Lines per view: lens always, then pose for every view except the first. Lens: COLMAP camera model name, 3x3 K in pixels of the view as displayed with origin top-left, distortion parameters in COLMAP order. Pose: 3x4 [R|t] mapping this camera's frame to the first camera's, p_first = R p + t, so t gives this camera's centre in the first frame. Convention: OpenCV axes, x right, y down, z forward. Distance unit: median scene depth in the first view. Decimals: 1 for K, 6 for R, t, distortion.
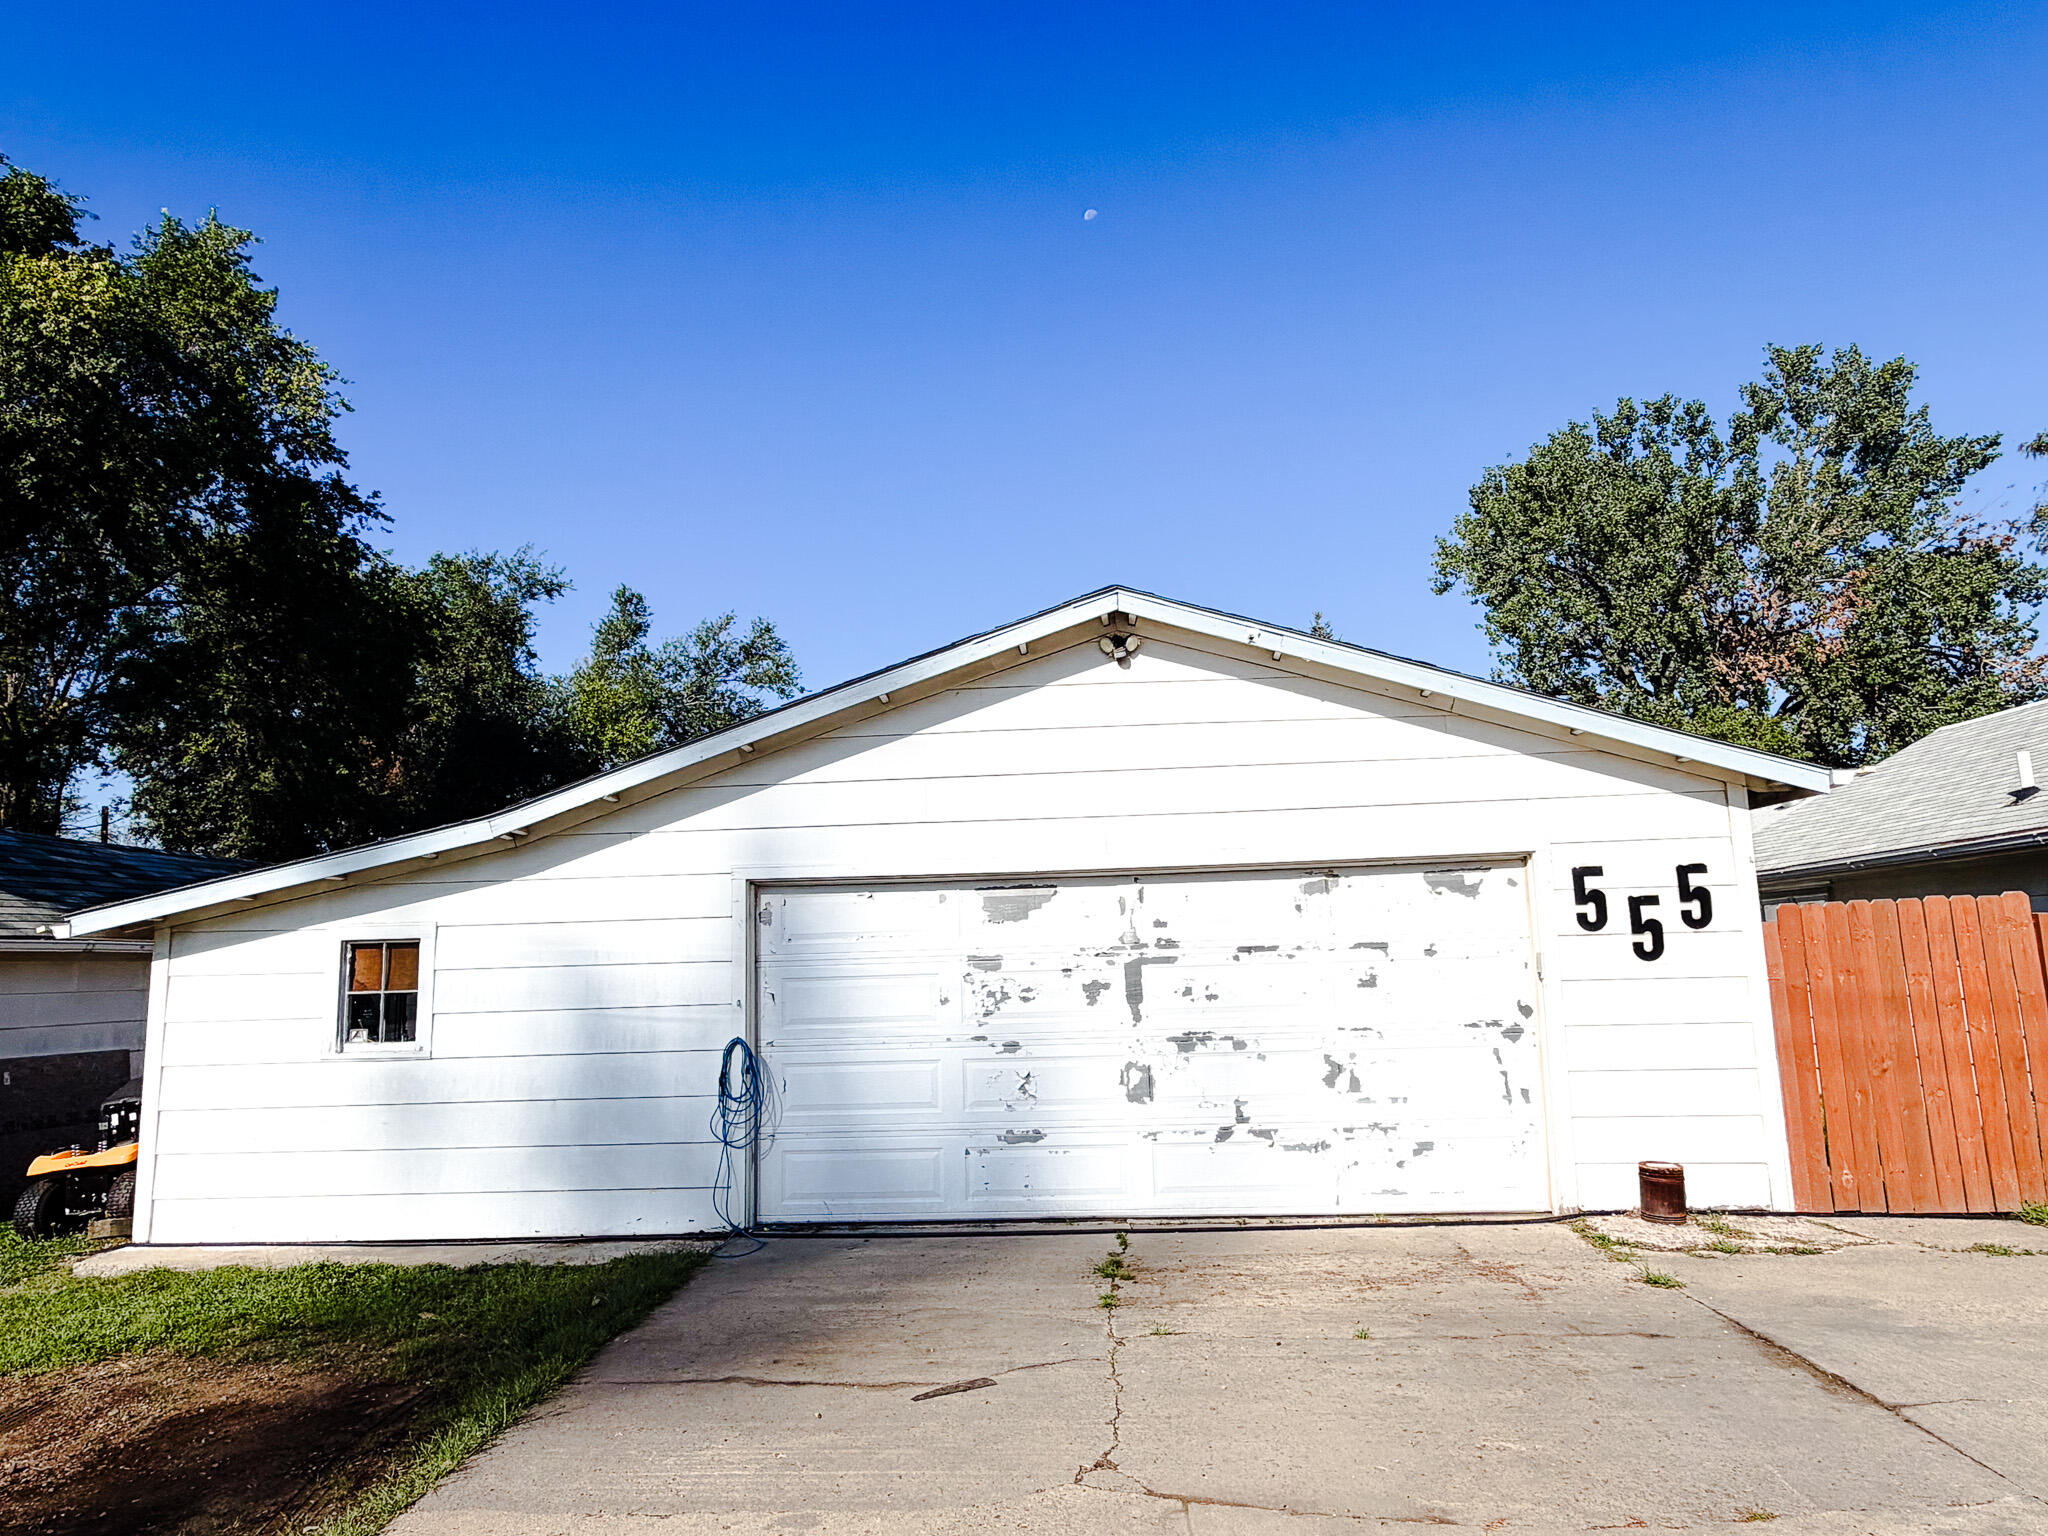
lens RADIAL K [[1282.9, 0, 1024.0], [0, 1282.9, 768.0], [0, 0, 1]] dist [-0.021655, 0.000193]
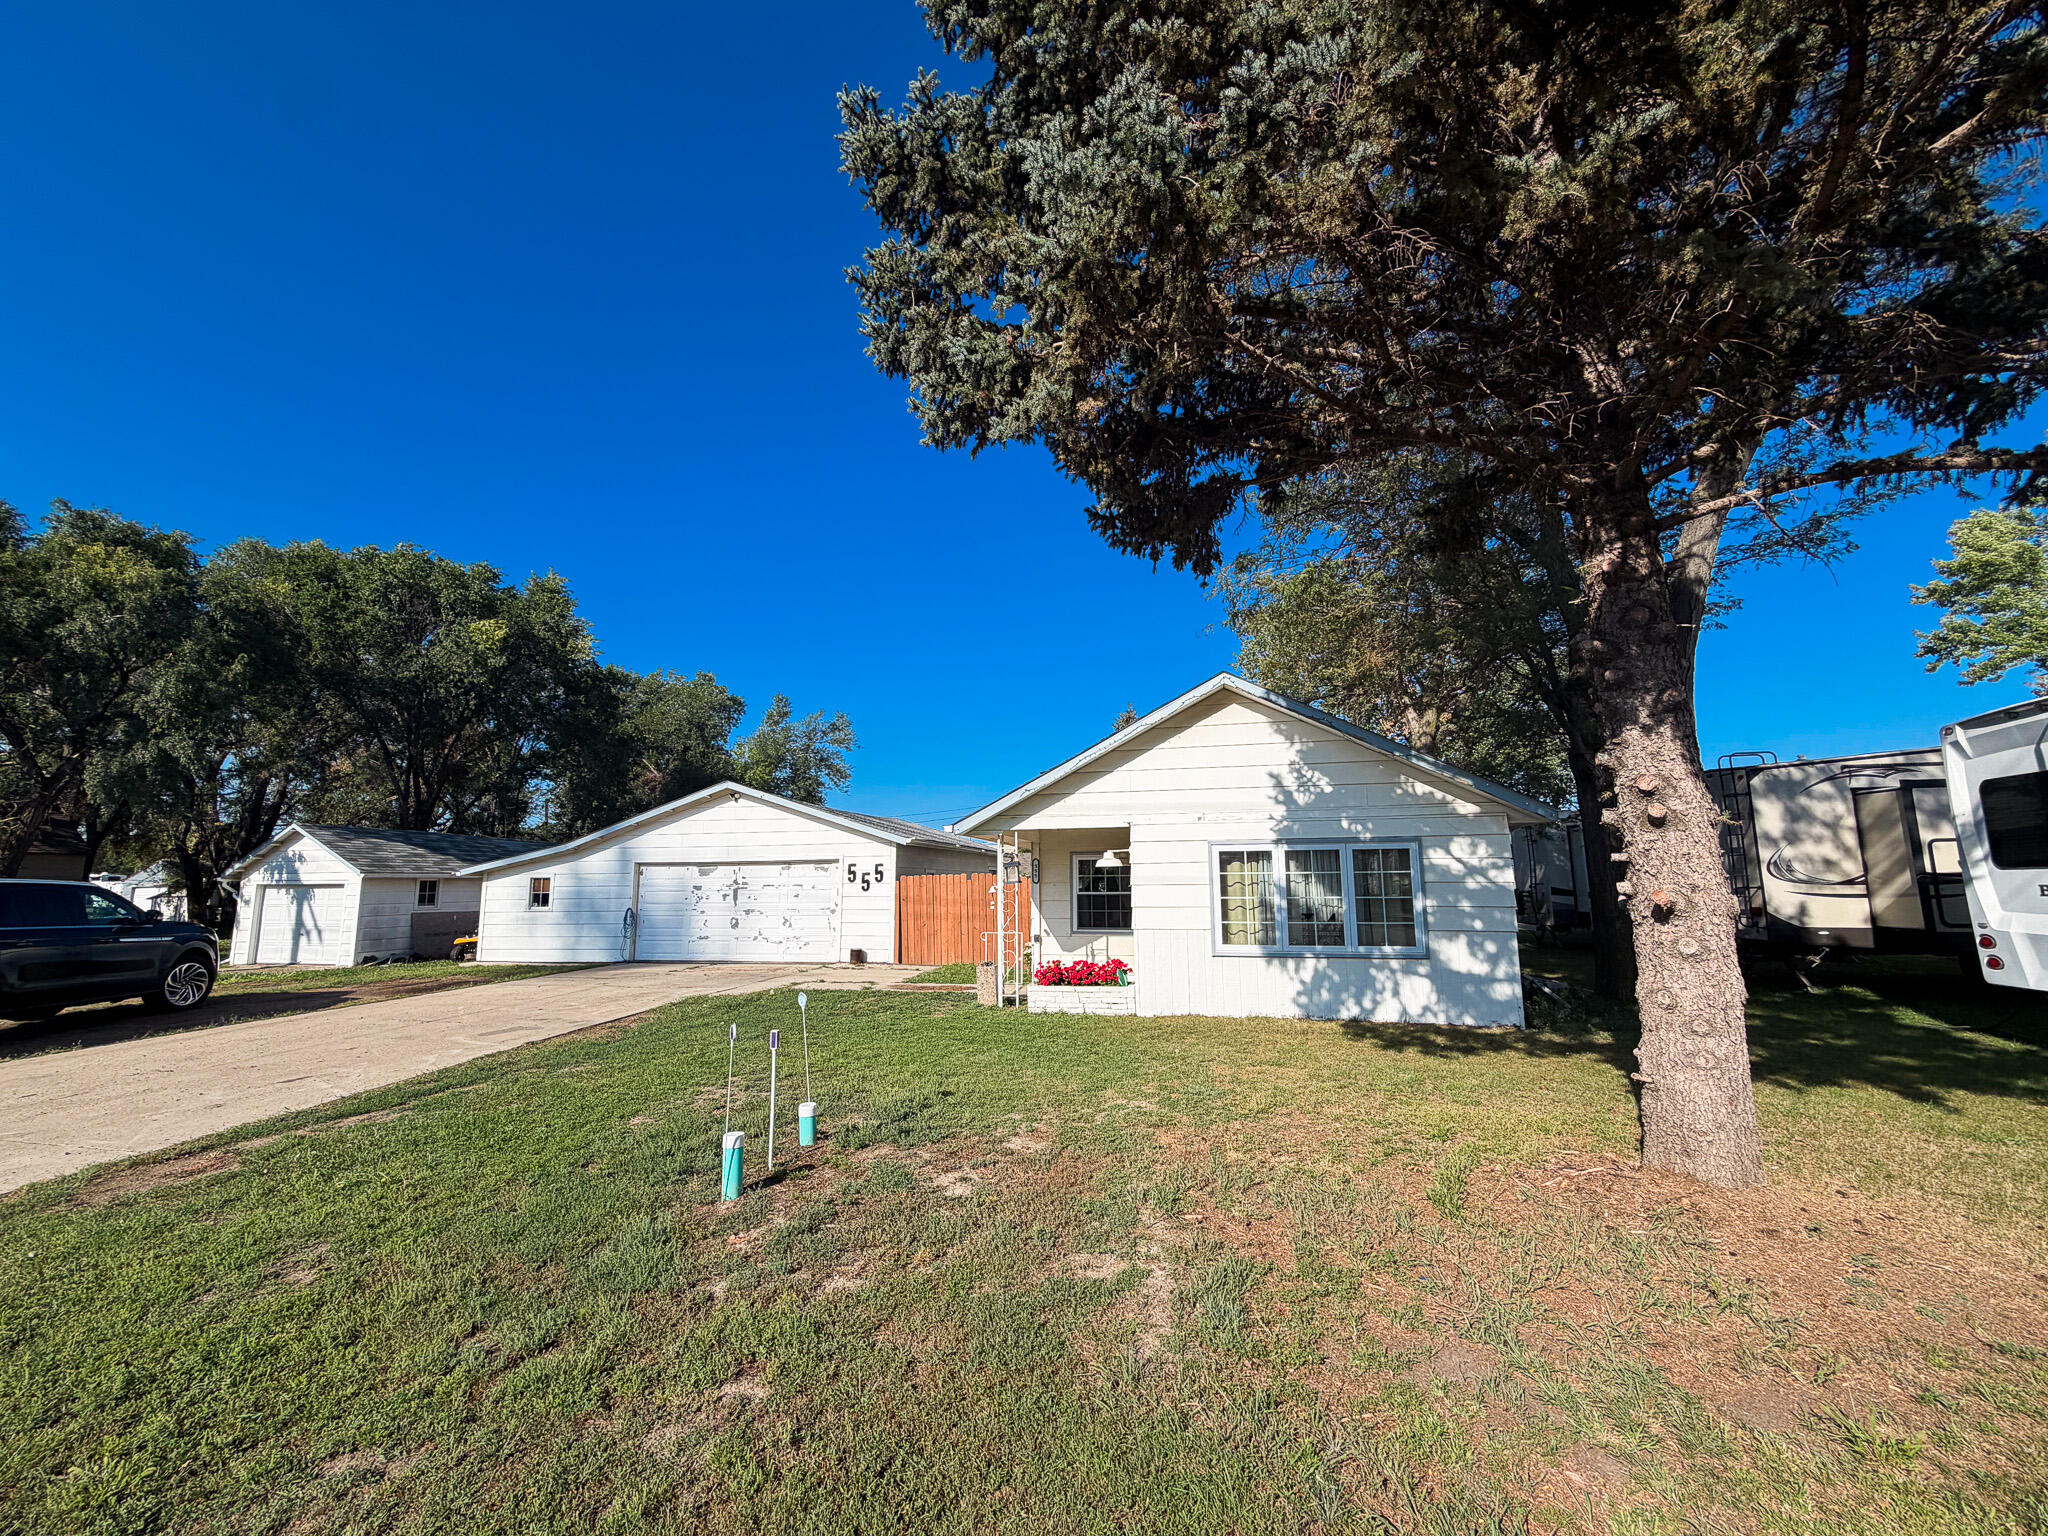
lens RADIAL K [[812.4, 0, 1019.7], [0, 812.4, 772.5], [0, 0, 1]] dist [-0.000749, 0.000465]
pose [[0.992053, 0.002615, -0.125791, 1.106656], [-0.000673, 0.999880, 0.015479, -0.193138], [0.125817, -0.015271, 0.991936, -1.057289]]
